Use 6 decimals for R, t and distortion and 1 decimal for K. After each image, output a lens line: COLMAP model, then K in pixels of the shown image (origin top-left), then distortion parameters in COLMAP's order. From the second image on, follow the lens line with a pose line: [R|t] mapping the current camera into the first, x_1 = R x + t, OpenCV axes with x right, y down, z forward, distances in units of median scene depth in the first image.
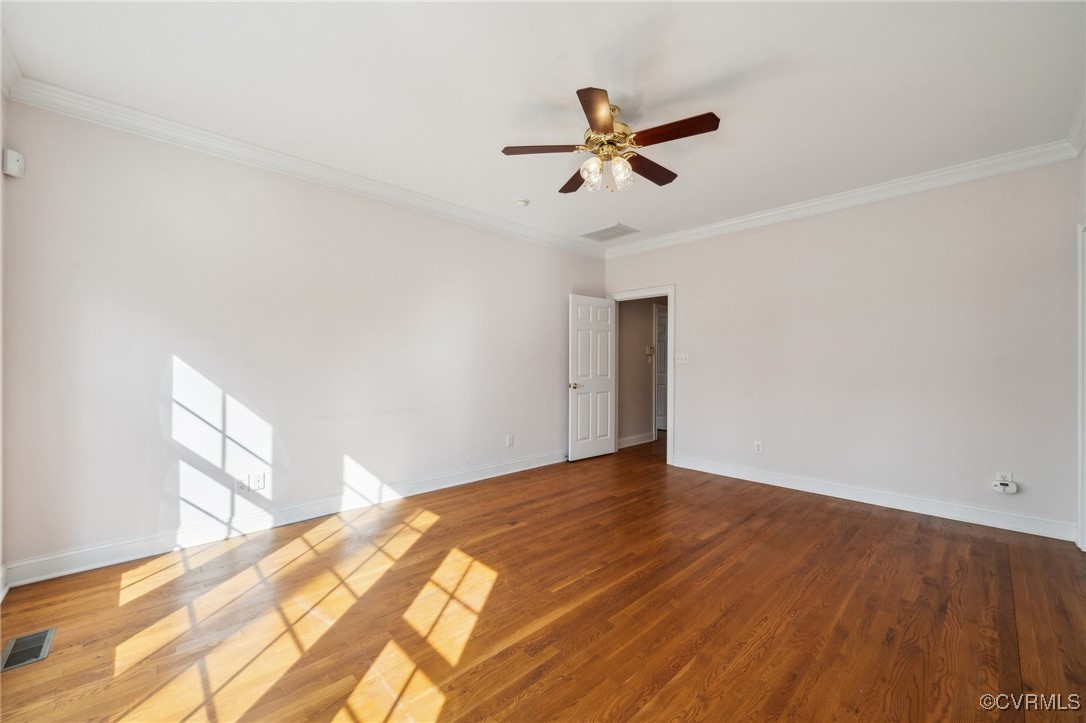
lens RADIAL K [[449.4, 0, 543.0], [0, 449.4, 361.5], [0, 0, 1]] dist [0.000140, -0.000314]
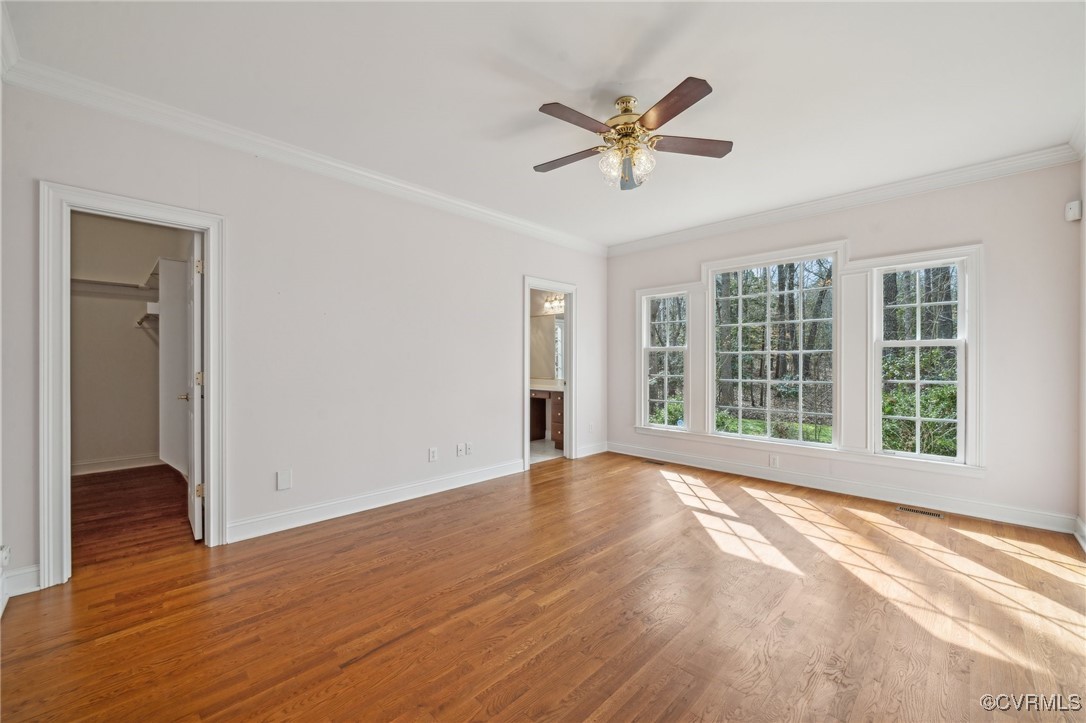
lens RADIAL K [[449.4, 0, 543.0], [0, 449.4, 361.5], [0, 0, 1]] dist [0.000140, -0.000314]
pose [[-0.999469, -0.003995, -0.032331, 0.386855], [-0.003683, 0.999946, -0.009716, 0.017058], [0.032368, -0.009592, -0.999430, 2.145206]]
